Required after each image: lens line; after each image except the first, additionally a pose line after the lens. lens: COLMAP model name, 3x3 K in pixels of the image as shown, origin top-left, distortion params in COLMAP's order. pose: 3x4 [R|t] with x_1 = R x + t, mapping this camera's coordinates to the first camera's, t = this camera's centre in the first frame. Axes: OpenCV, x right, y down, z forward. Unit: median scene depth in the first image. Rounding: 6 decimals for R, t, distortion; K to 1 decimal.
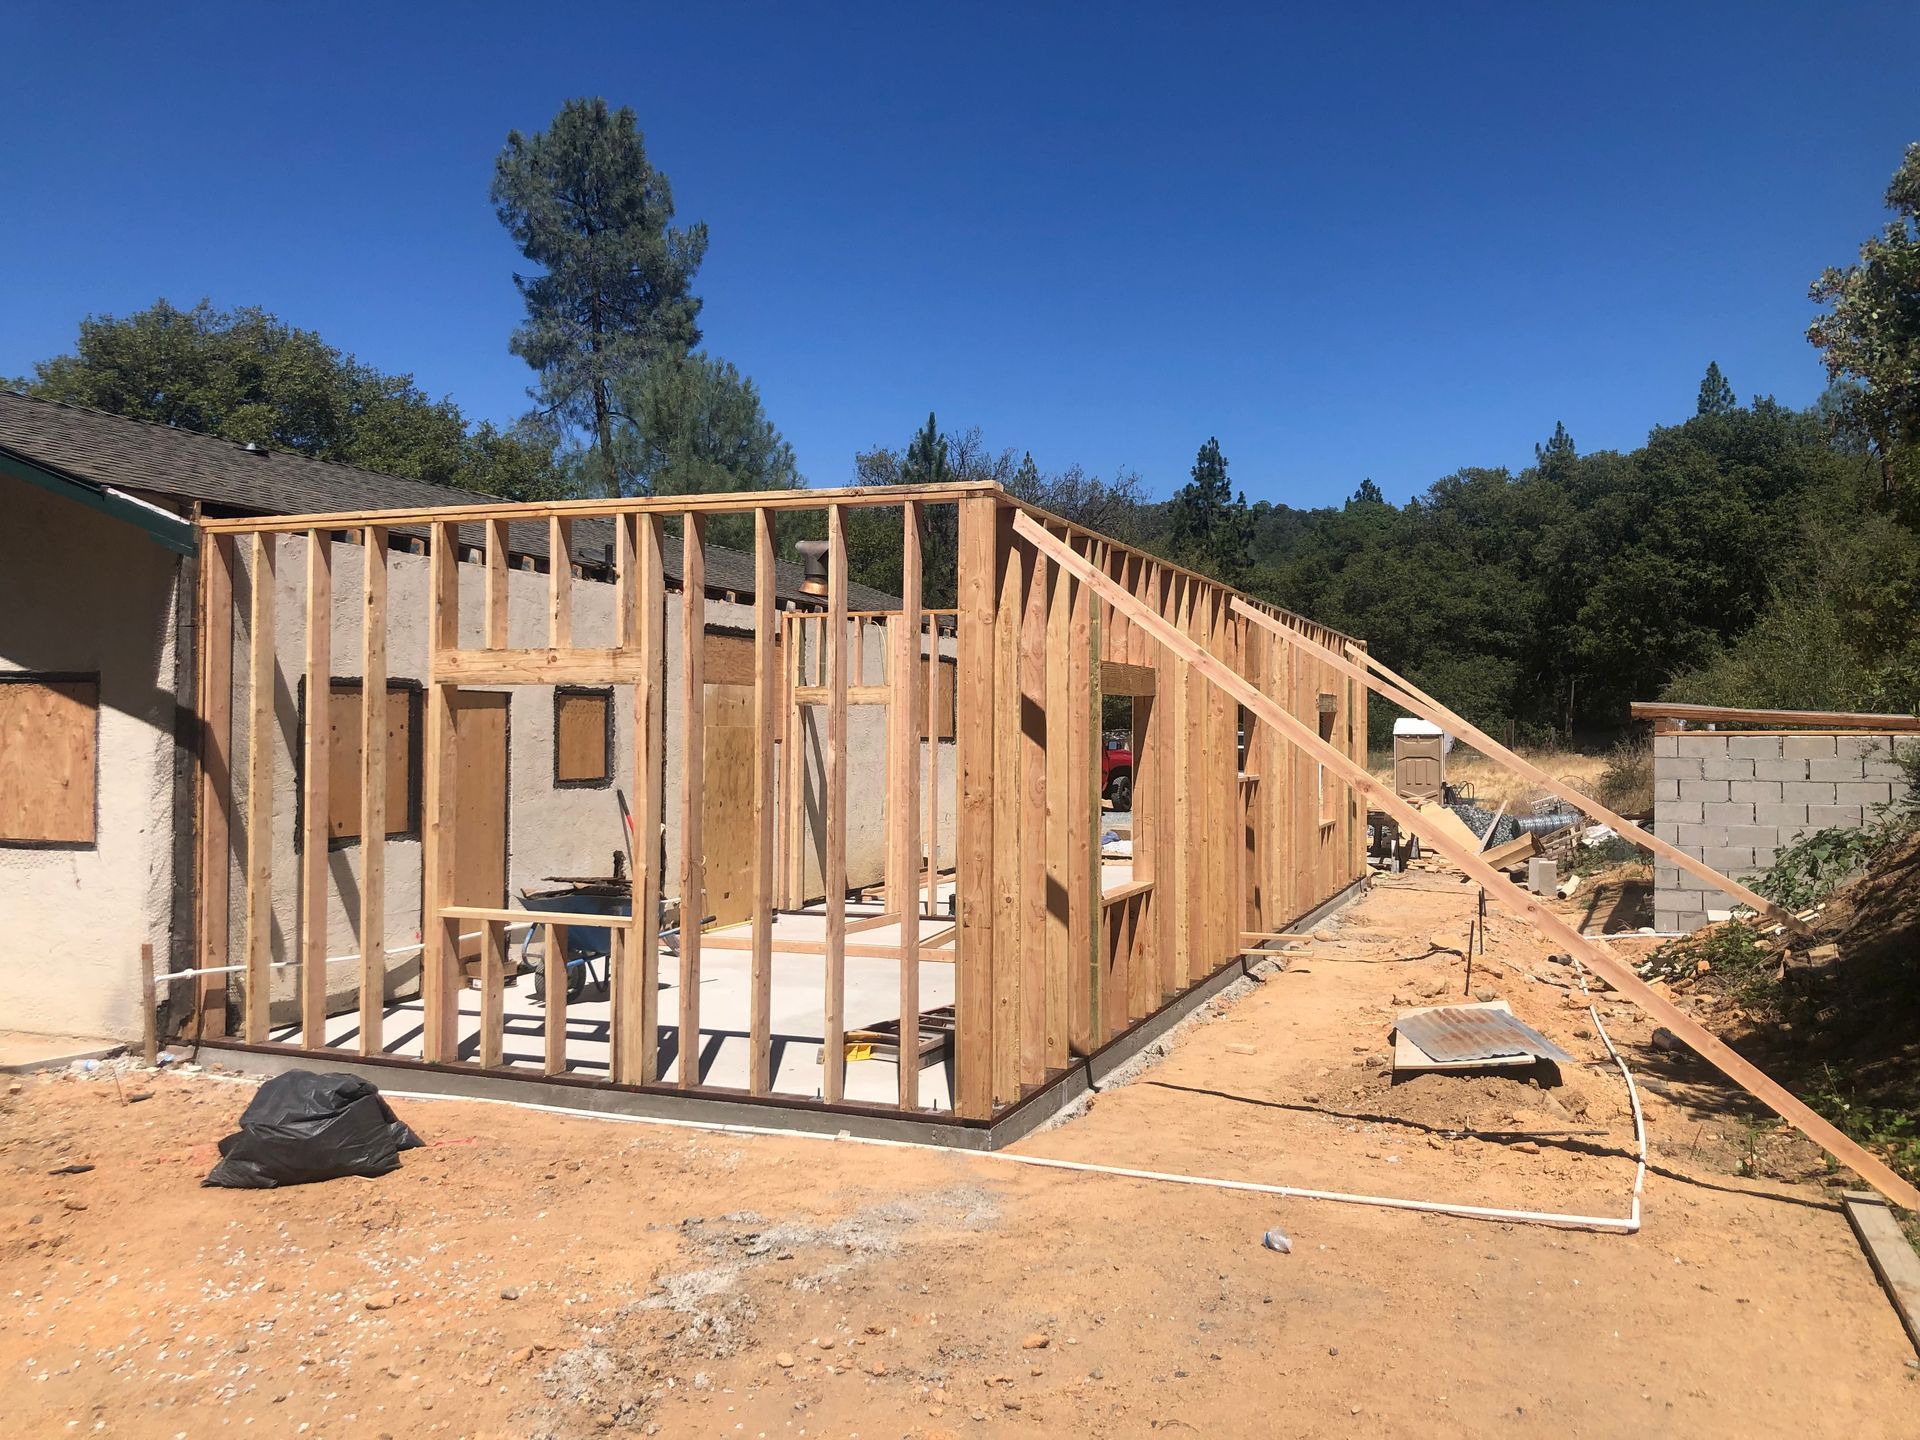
lens RADIAL K [[1571.5, 0, 967.9], [0, 1571.5, 727.7], [0, 0, 1]] dist [0.037387, -0.028917]
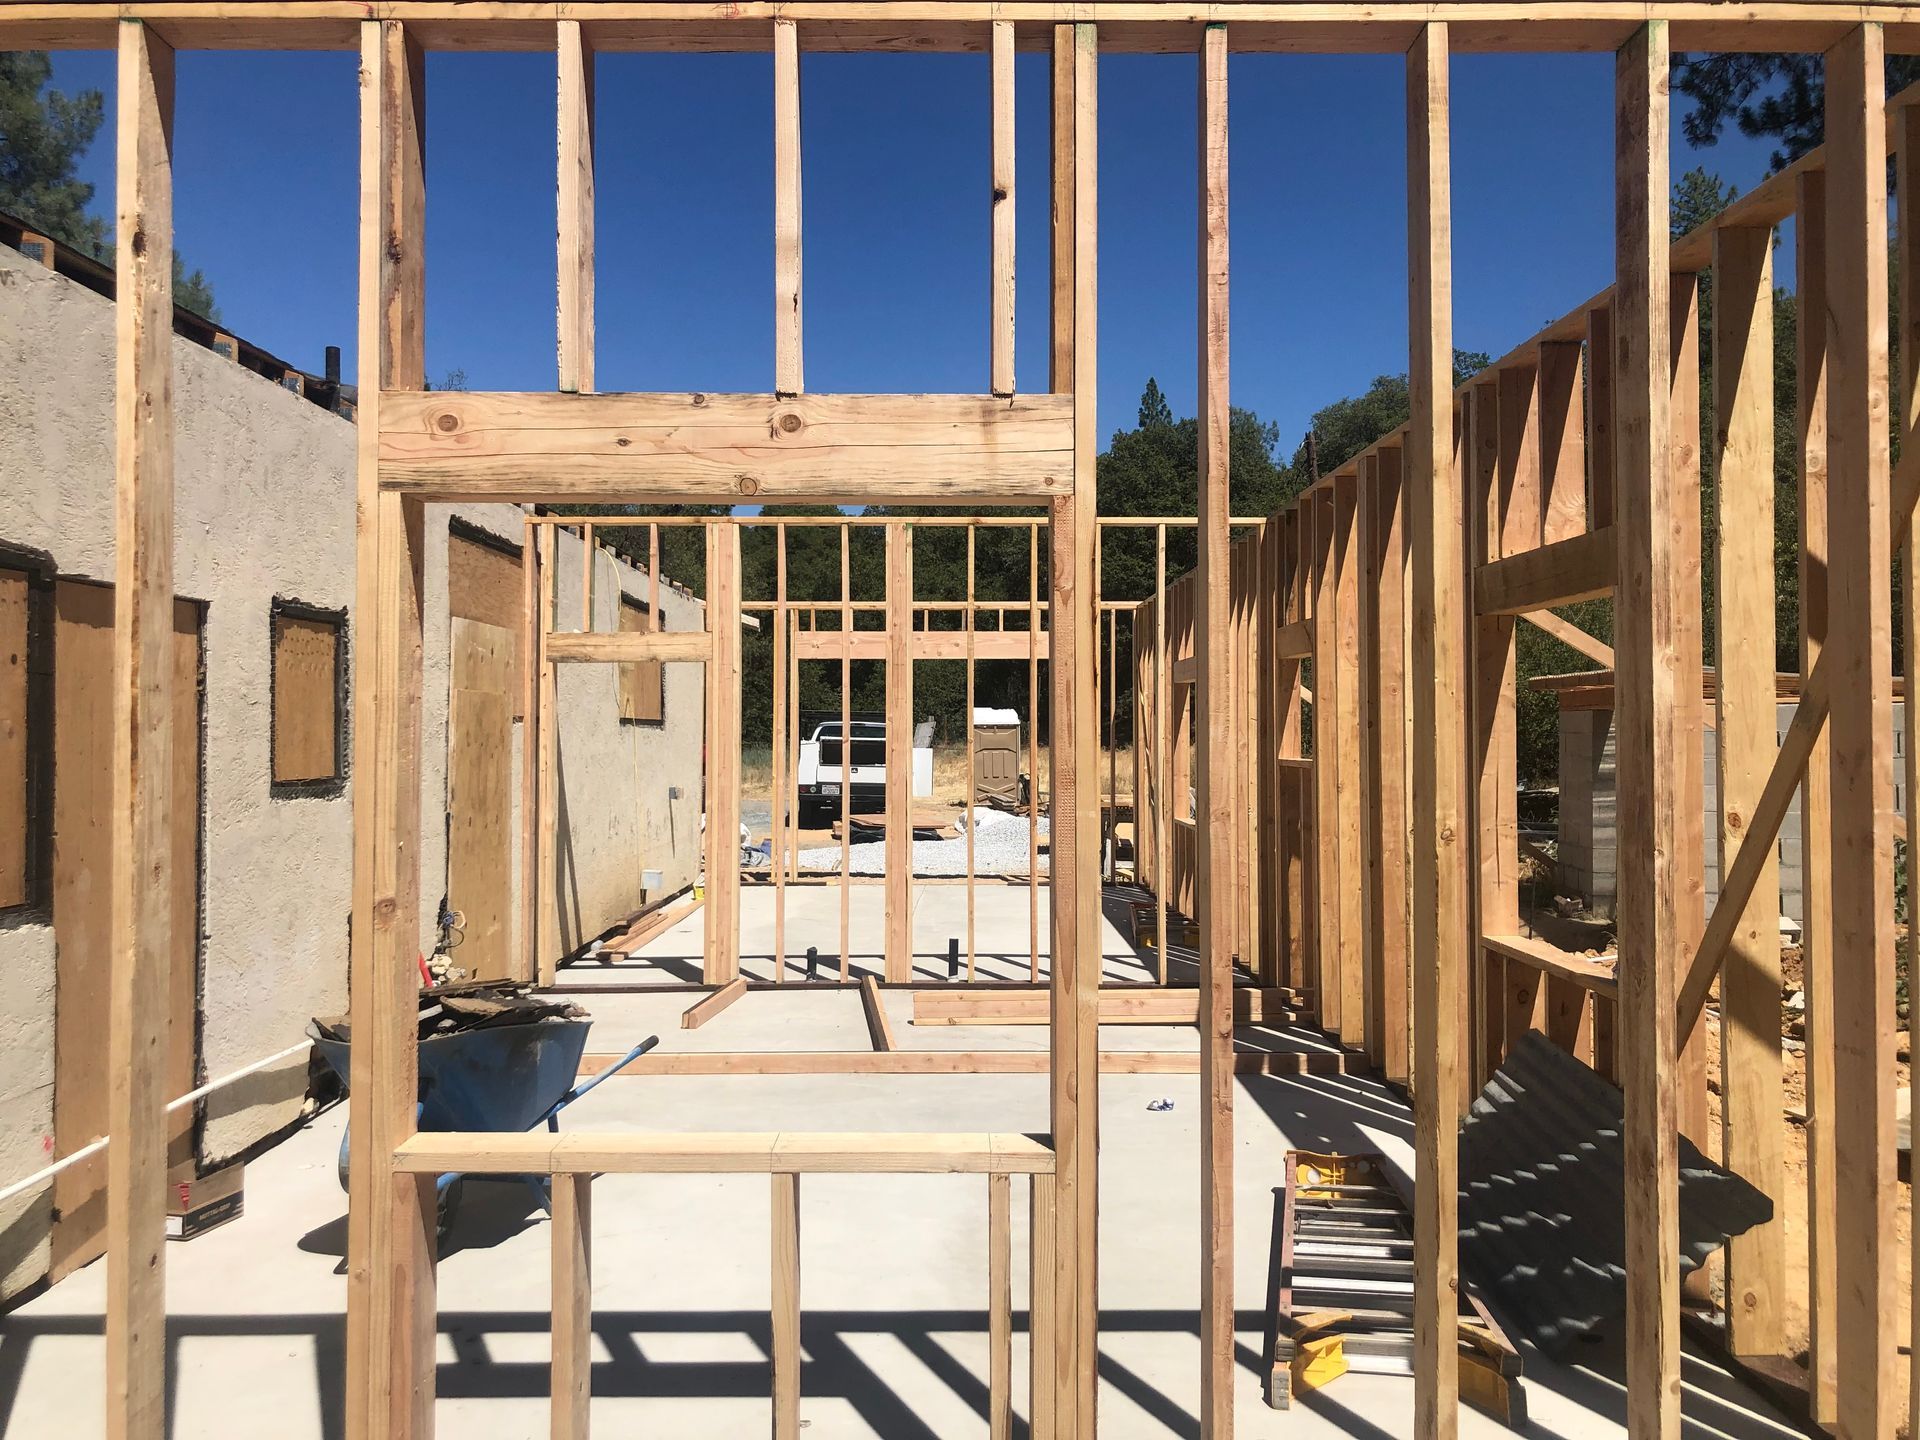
lens RADIAL K [[1571.5, 0, 953.8], [0, 1571.5, 709.3], [0, 0, 1]] dist [0.037387, -0.028917]
pose [[0.932198, -0.002235, 0.361941, -0.232312], [0.006687, 0.999917, -0.011049, 0.016274], [-0.361886, 0.012720, 0.932135, 0.426928]]
